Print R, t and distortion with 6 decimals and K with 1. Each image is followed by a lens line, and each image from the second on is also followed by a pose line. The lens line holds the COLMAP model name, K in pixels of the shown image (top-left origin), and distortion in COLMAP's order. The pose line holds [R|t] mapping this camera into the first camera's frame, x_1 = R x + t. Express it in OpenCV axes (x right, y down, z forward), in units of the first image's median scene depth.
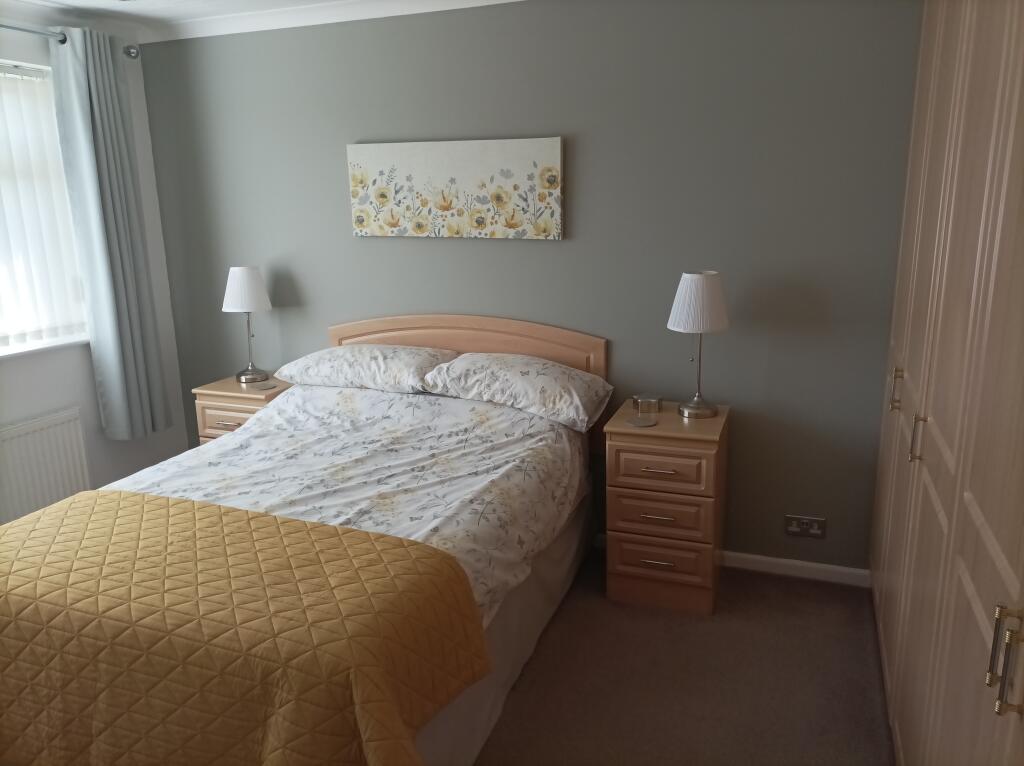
lens RADIAL K [[753.9, 0, 512.0], [0, 753.9, 383.0], [0, 0, 1]] dist [0.002722, 0.002541]
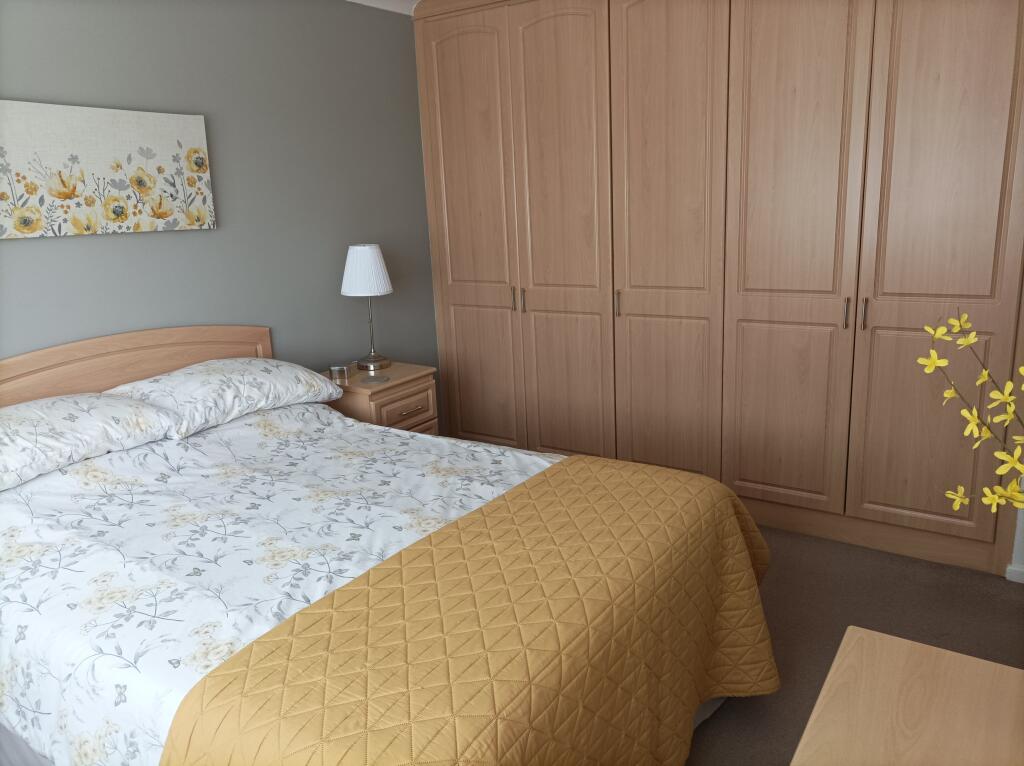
lens RADIAL K [[753.9, 0, 512.0], [0, 753.9, 383.0], [0, 0, 1]] dist [0.002722, 0.002541]
pose [[0.242811, -0.235869, 0.940962, -0.744697], [0.254065, 0.951594, 0.172974, -0.076220], [-0.936212, 0.197066, 0.290983, 0.422886]]
